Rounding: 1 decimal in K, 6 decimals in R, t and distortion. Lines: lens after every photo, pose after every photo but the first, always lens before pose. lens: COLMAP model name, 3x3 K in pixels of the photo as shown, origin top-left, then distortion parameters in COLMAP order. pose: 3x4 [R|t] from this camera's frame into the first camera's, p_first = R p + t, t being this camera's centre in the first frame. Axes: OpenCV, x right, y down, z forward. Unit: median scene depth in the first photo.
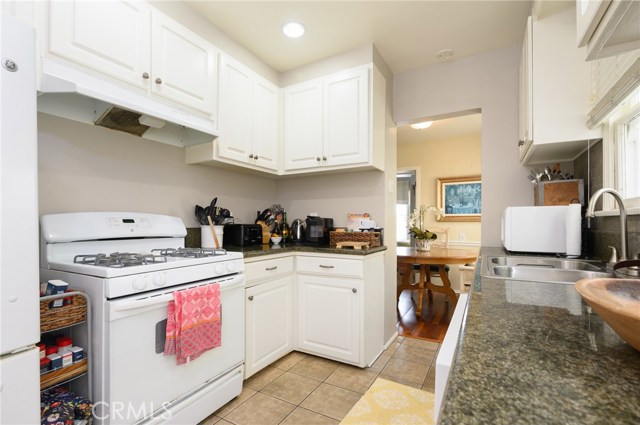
lens RADIAL K [[289.2, 0, 315.6], [0, 289.2, 216.3], [0, 0, 1]] dist [0.002461, -0.000081]
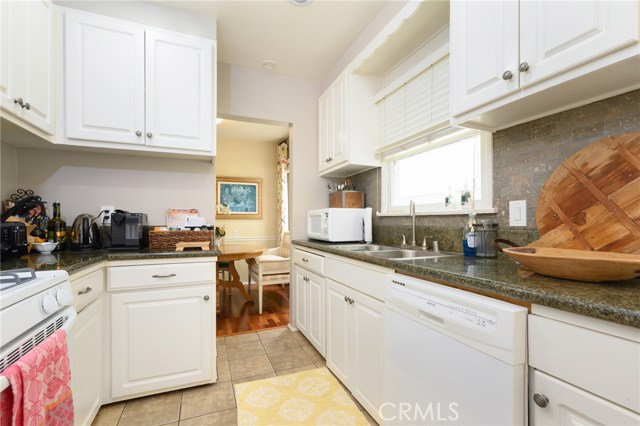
lens RADIAL K [[289.2, 0, 315.8], [0, 289.2, 218.1], [0, 0, 1]] dist [0.002461, -0.000081]
pose [[0.619960, 0.007584, 0.784597, -0.290722], [-0.019668, 0.999789, 0.005877, 0.005362], [-0.784387, -0.019075, 0.619978, 0.178997]]
